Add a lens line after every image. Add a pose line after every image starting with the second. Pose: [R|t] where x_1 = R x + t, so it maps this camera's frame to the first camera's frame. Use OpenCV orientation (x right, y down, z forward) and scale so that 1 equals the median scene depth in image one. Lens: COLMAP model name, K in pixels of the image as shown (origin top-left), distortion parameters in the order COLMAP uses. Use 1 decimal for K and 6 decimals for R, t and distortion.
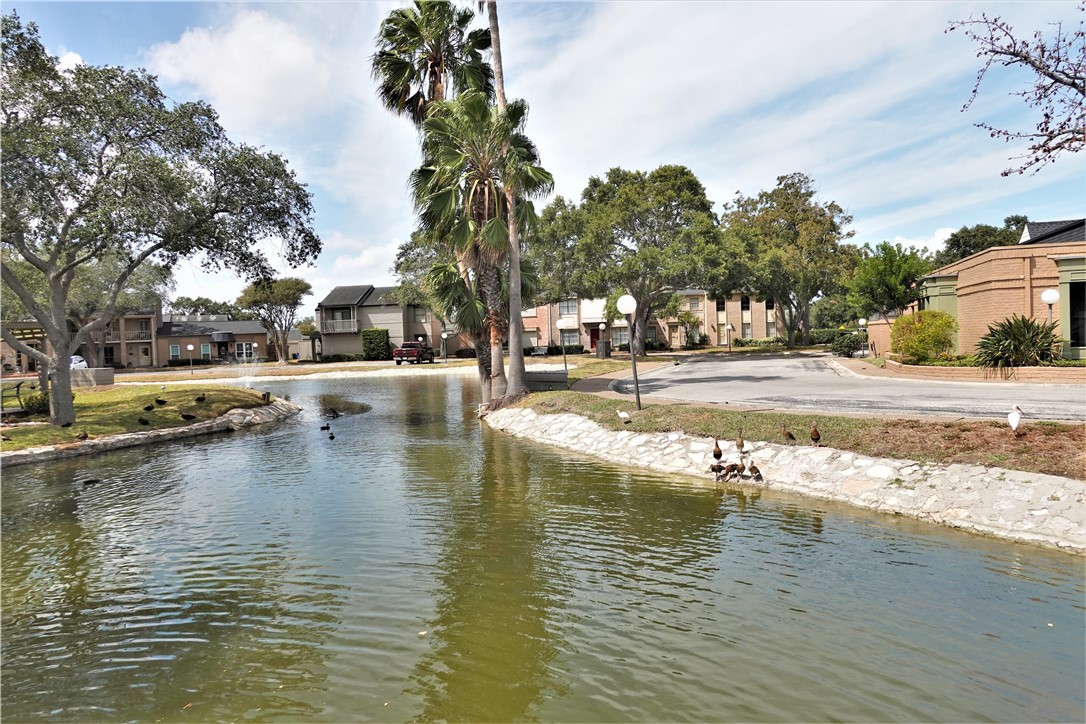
lens RADIAL K [[705.5, 0, 537.8], [0, 705.5, 362.1], [0, 0, 1]] dist [-0.011696, -0.003155]
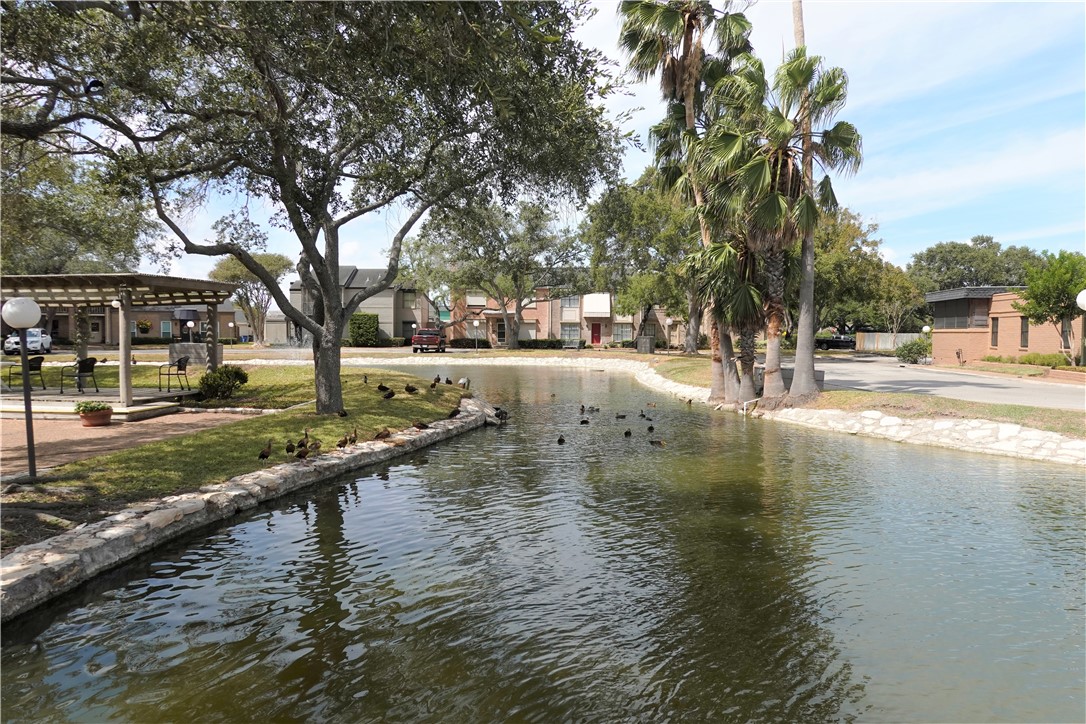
lens RADIAL K [[705.5, 0, 537.8], [0, 705.5, 362.1], [0, 0, 1]] dist [-0.011696, -0.003155]
pose [[0.988543, 0.037234, 0.146273, -0.140024], [-0.038359, 0.999252, 0.004873, 0.004368], [-0.145982, -0.010429, 0.989232, 0.042149]]
